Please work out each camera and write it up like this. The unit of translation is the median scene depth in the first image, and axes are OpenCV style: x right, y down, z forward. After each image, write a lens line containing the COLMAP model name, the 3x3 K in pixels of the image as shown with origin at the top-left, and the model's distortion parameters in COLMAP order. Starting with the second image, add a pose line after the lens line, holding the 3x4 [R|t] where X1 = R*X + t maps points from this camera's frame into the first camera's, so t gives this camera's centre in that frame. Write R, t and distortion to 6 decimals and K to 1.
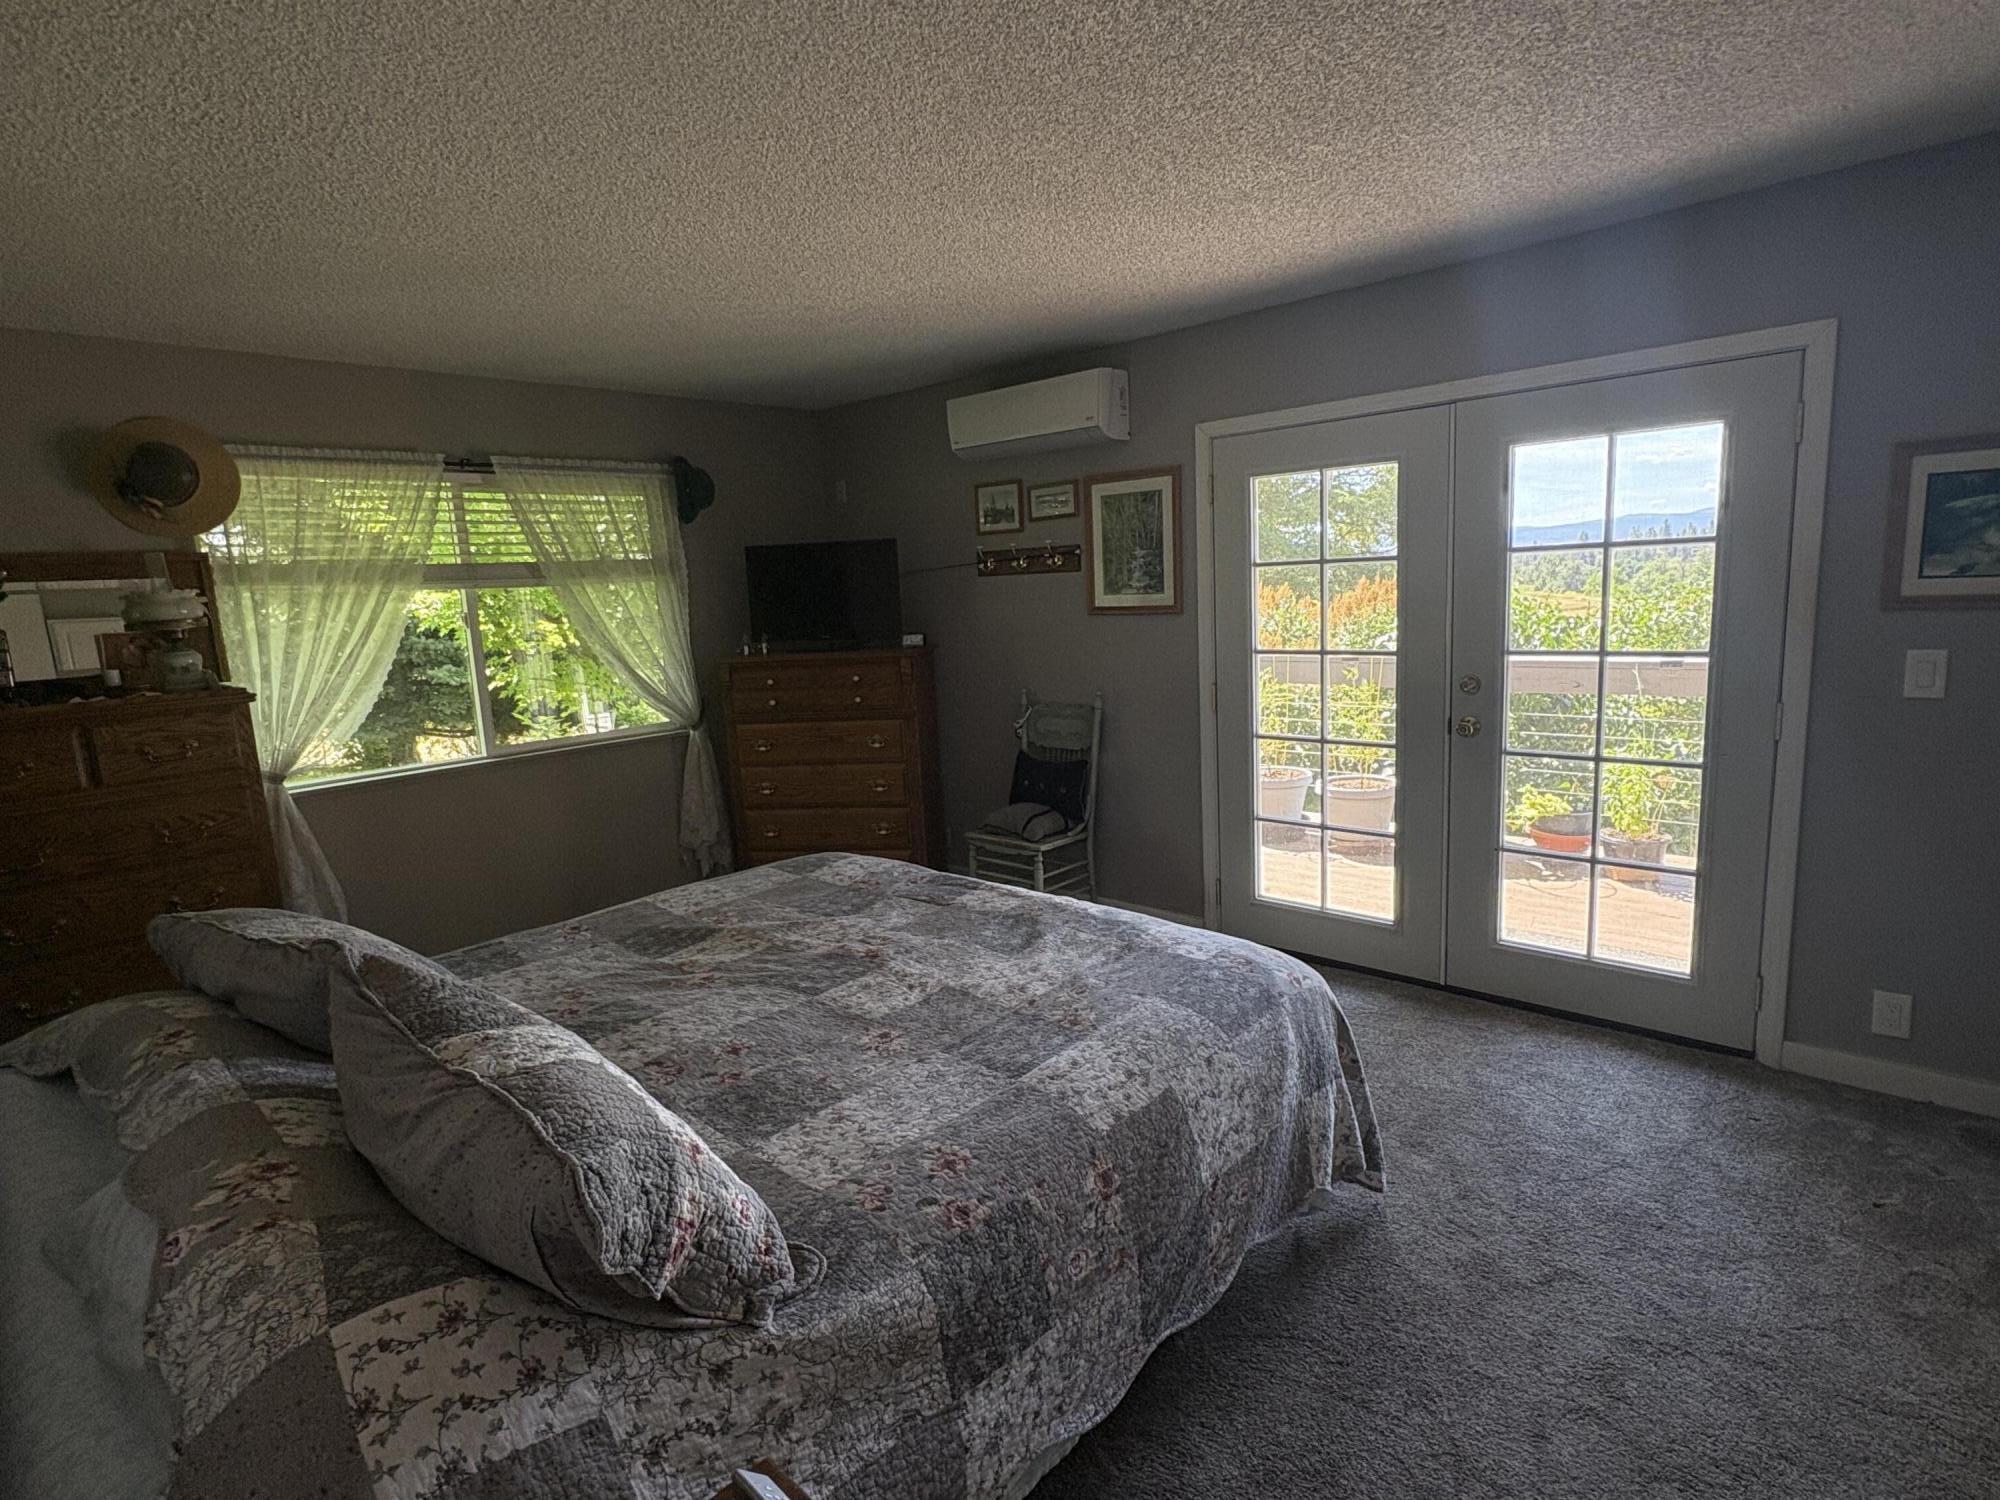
lens RADIAL K [[1028.8, 0, 1002.4], [0, 1028.8, 749.8], [0, 0, 1]] dist [-0.000106, 0.000284]
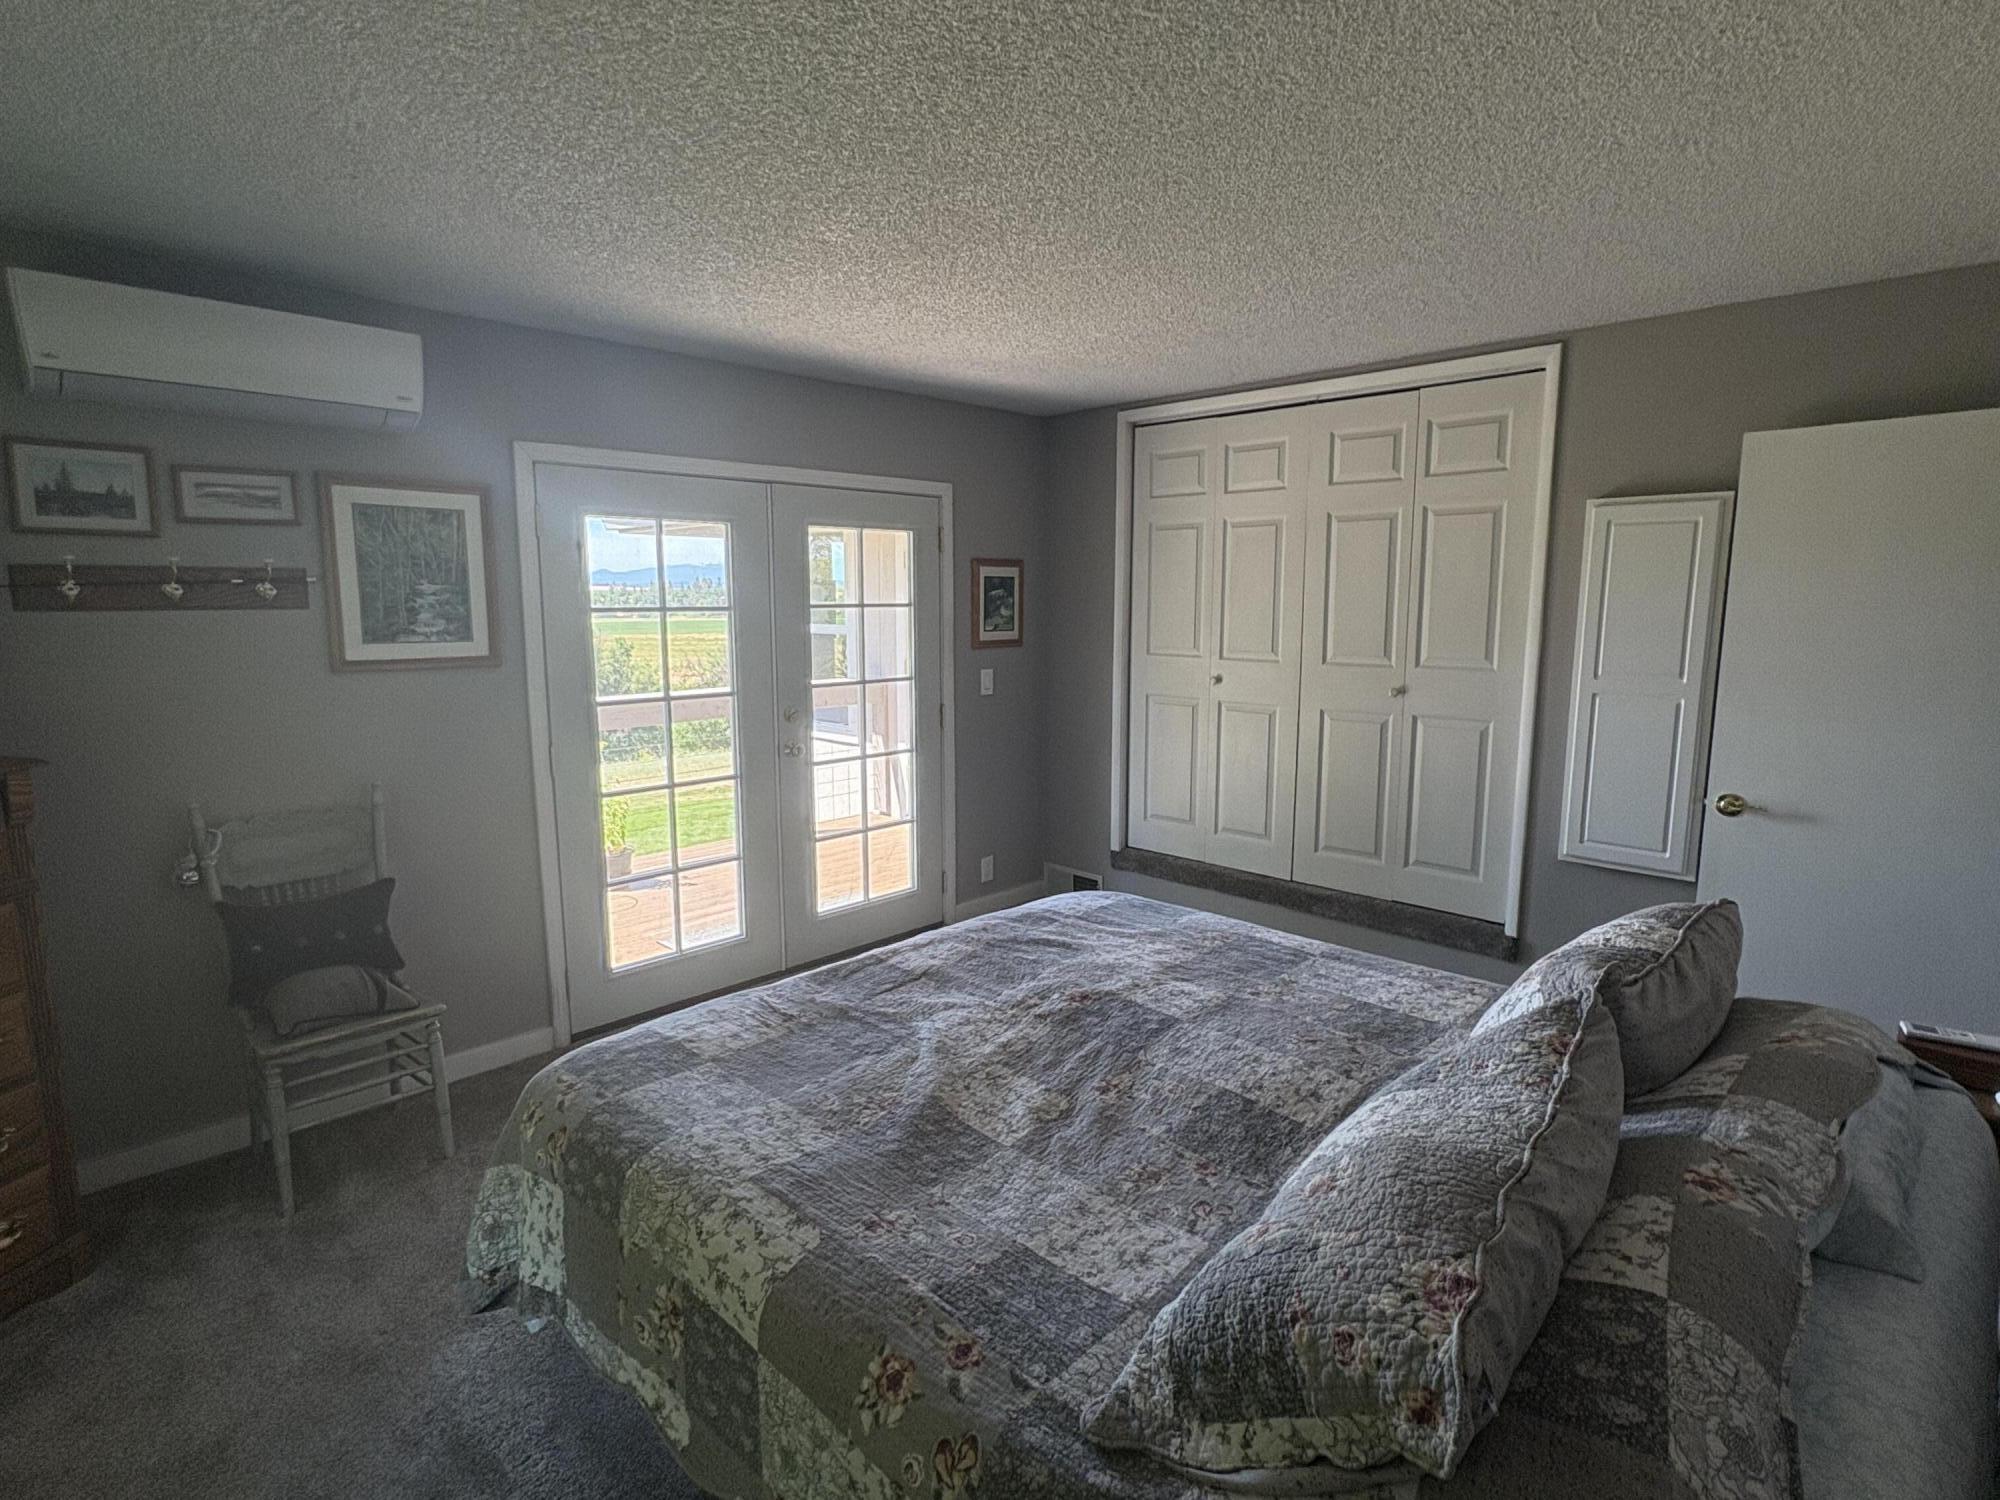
lens RADIAL K [[1028.8, 0, 1002.4], [0, 1028.8, 749.8], [0, 0, 1]] dist [-0.000106, 0.000284]
pose [[0.031119, -0.098908, 0.994610, -0.880140], [0.161975, 0.982438, 0.092630, -0.109472], [-0.986304, 0.158219, 0.046593, 0.813060]]
